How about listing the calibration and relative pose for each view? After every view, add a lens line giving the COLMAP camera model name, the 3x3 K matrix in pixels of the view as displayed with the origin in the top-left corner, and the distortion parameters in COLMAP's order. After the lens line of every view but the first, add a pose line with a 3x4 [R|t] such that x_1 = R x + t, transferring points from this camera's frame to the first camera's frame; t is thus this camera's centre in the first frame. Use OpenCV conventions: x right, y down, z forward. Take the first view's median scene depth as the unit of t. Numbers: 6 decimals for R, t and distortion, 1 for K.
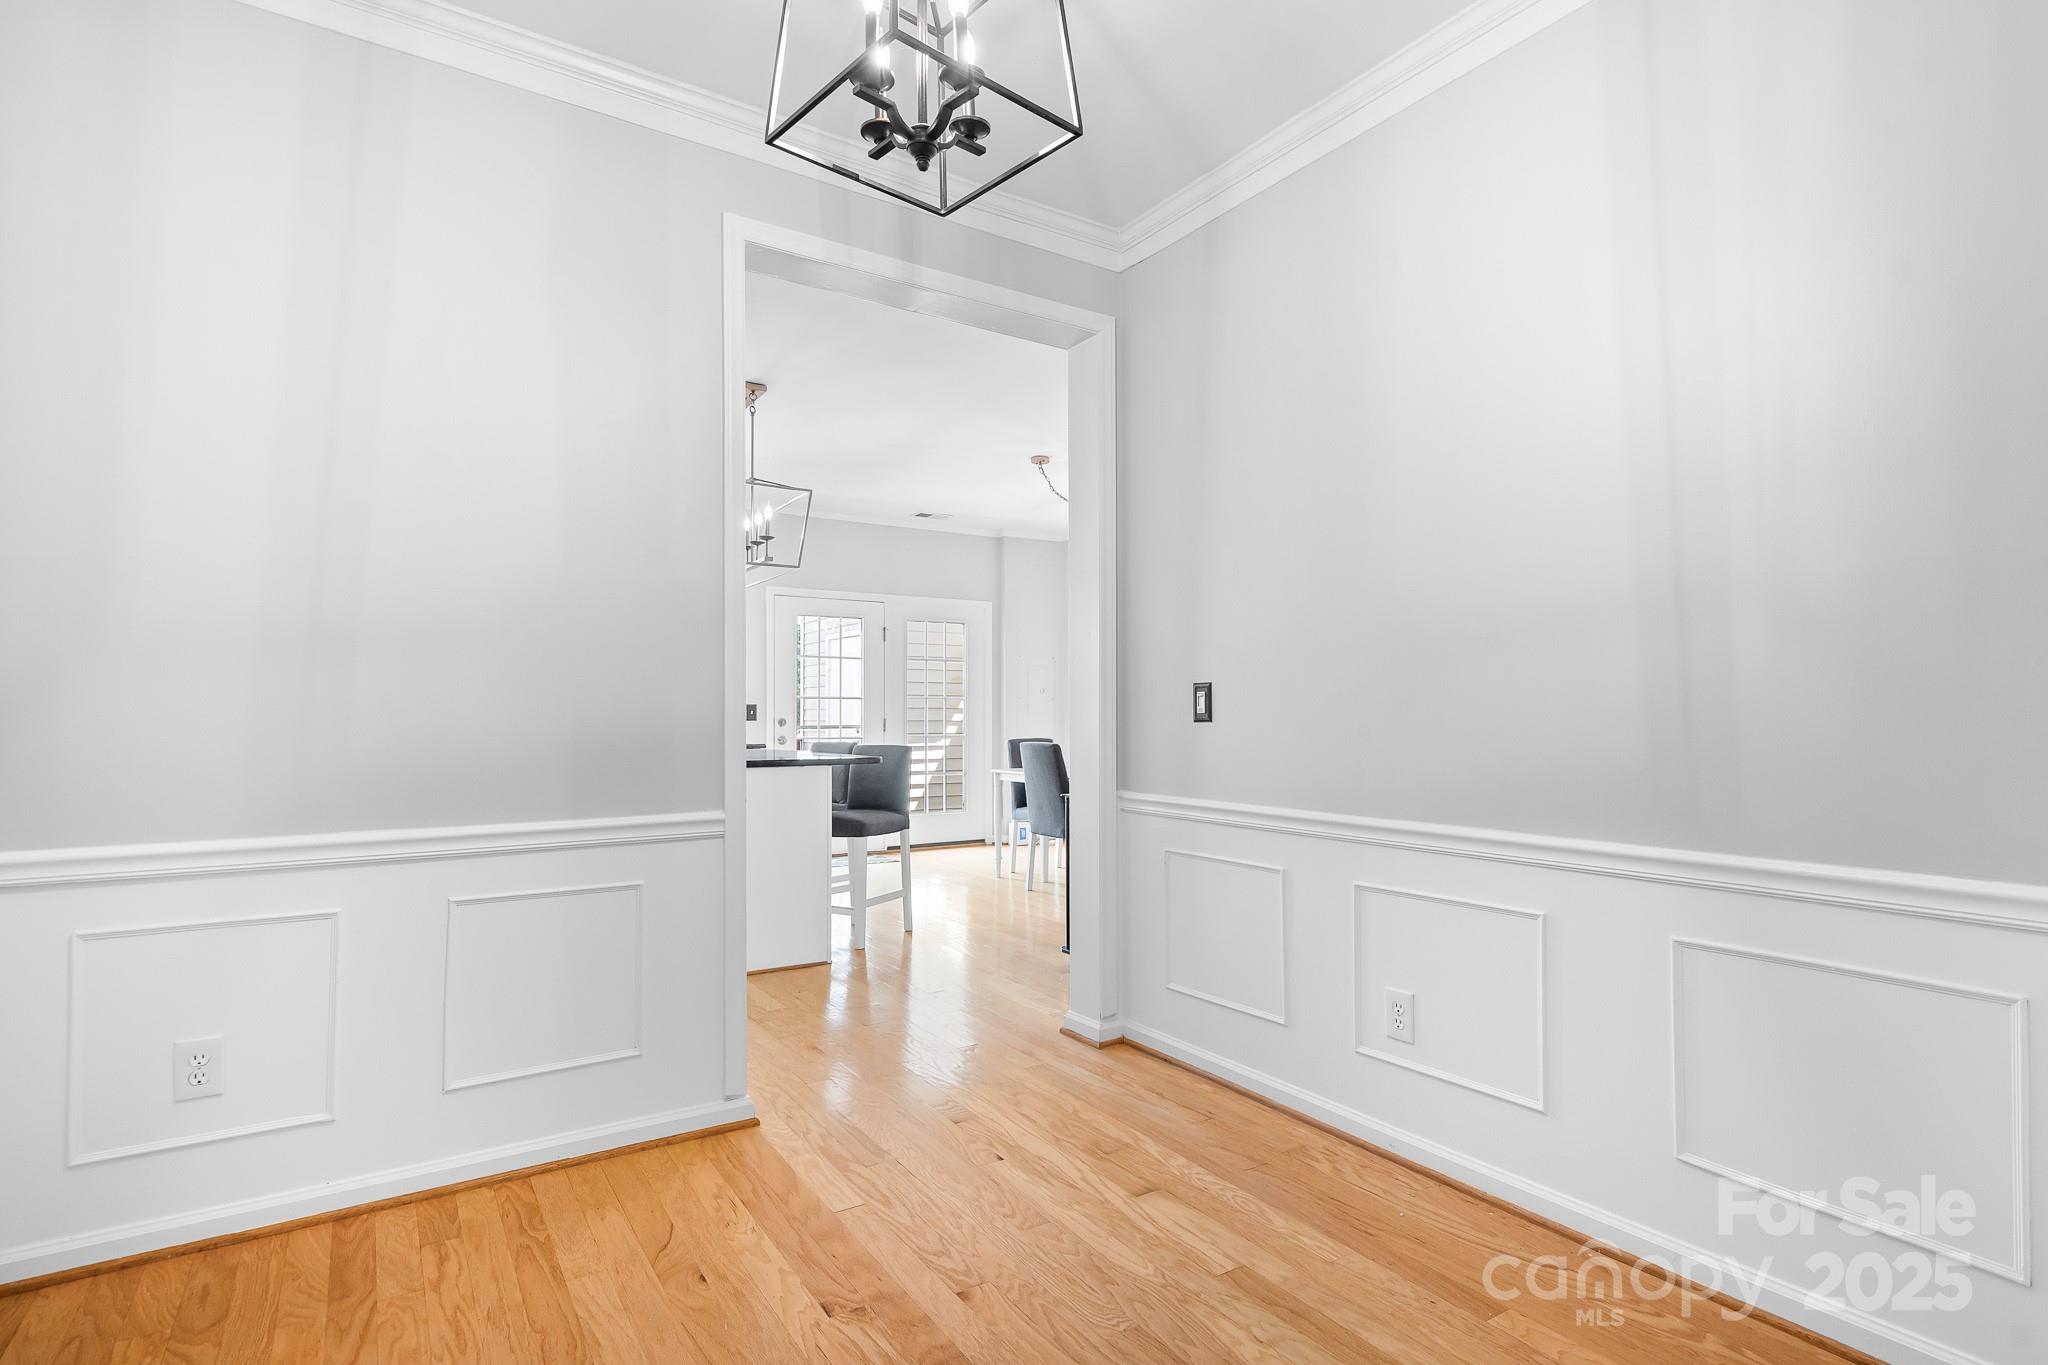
lens RADIAL K [[1006.3, 0, 1033.2], [0, 1006.3, 699.4], [0, 0, 1]] dist [0.001819, -0.001943]
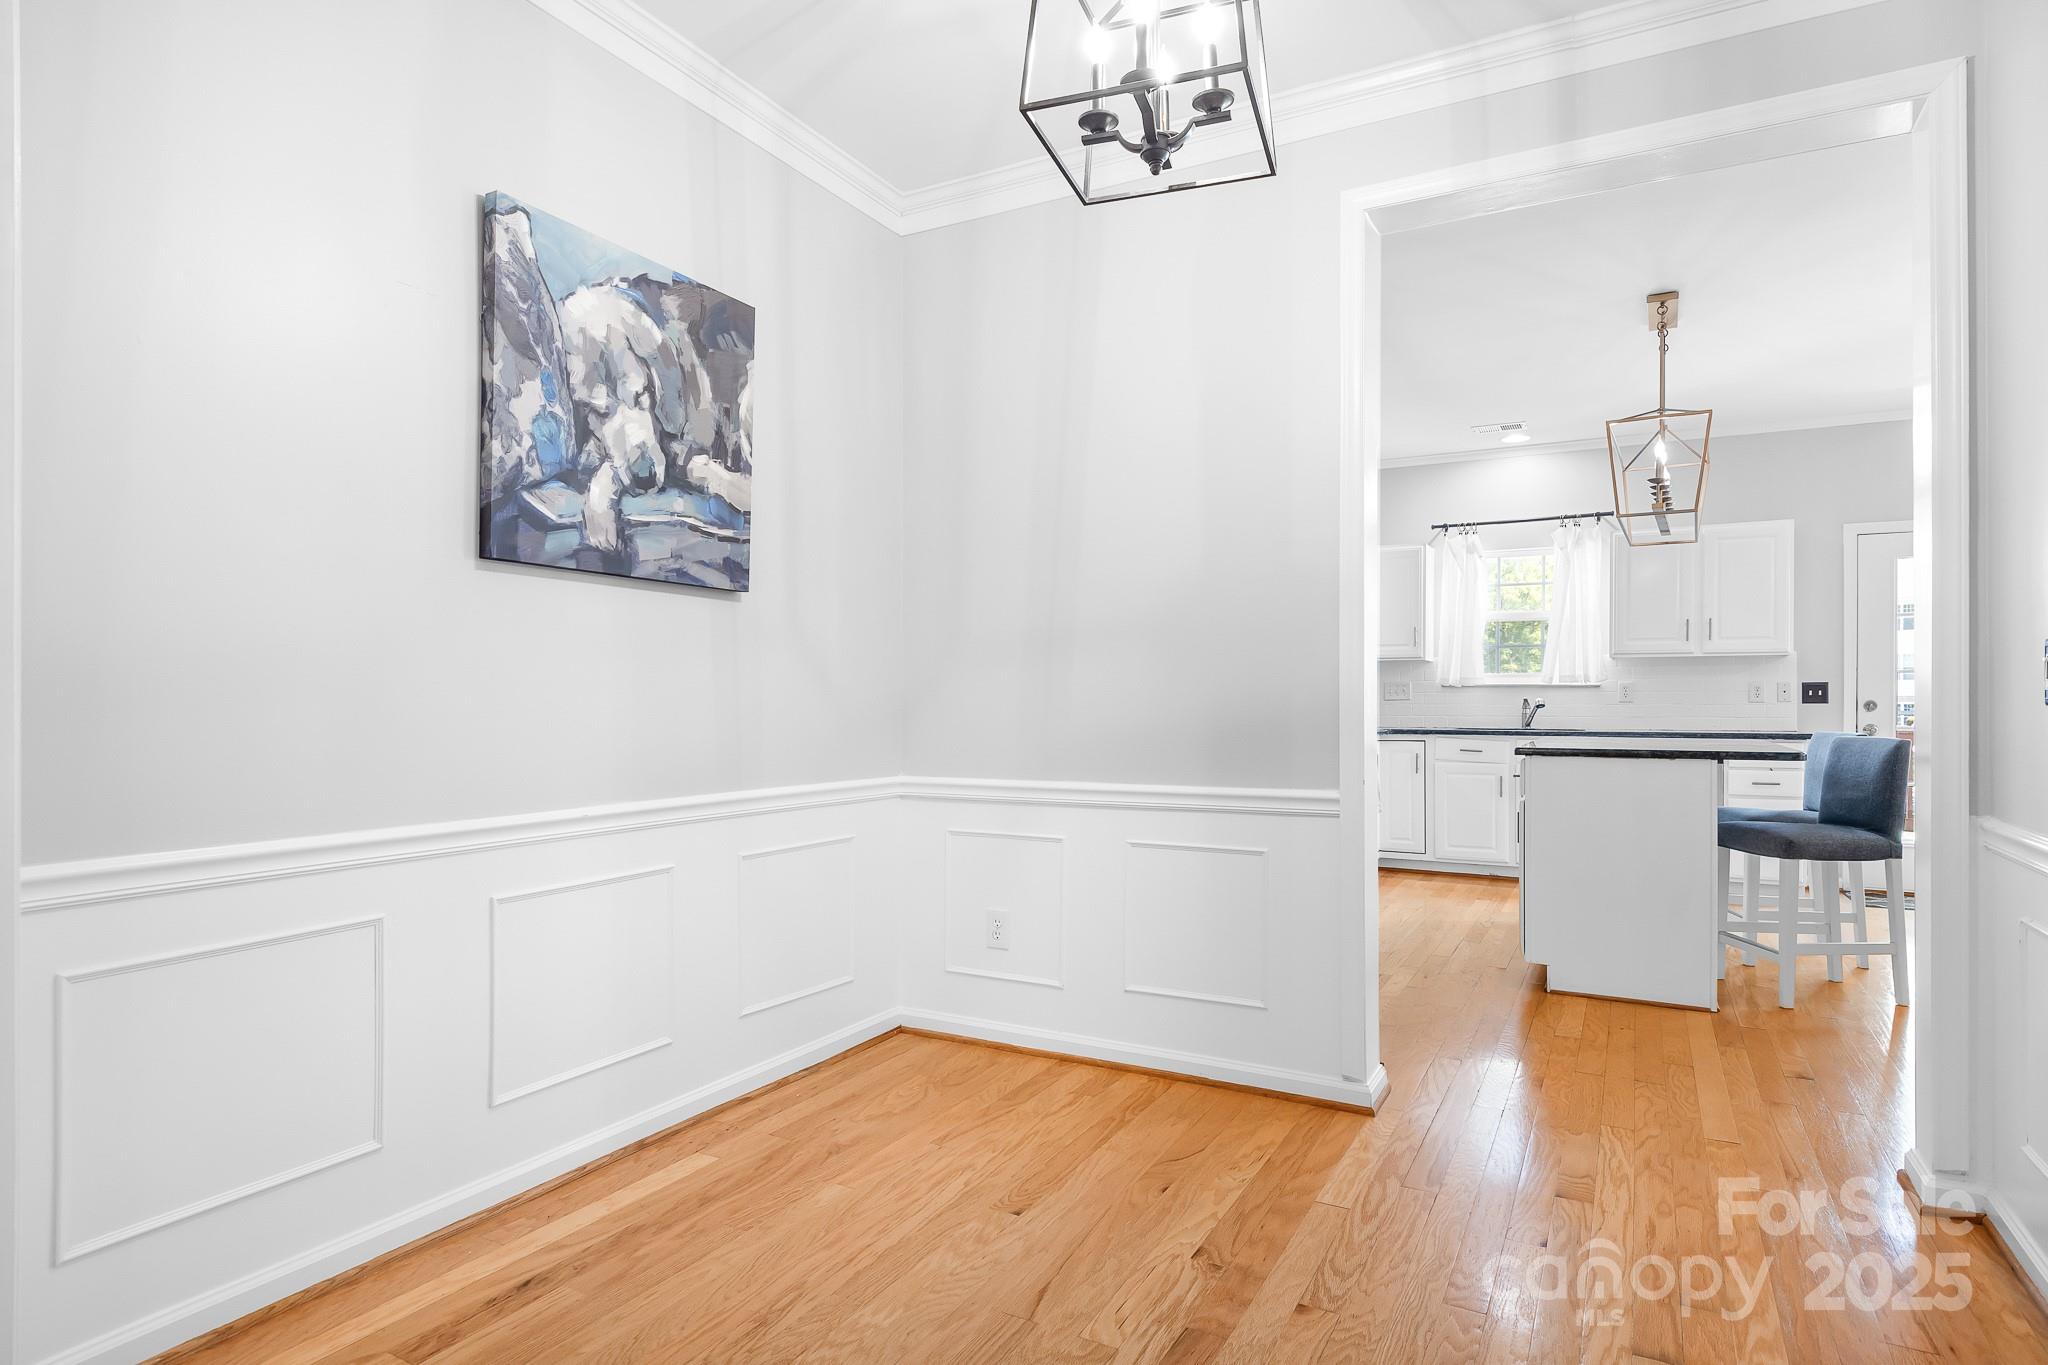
lens RADIAL K [[1106.5, 0, 1018.8], [0, 1106.5, 686.0], [0, 0, 1]] dist [0.002743, -0.004450]
pose [[0.467228, -0.006713, -0.884112, 0.584266], [0.013195, 0.999913, -0.000619, 0.003283], [0.884039, -0.011376, 0.467275, 0.227827]]
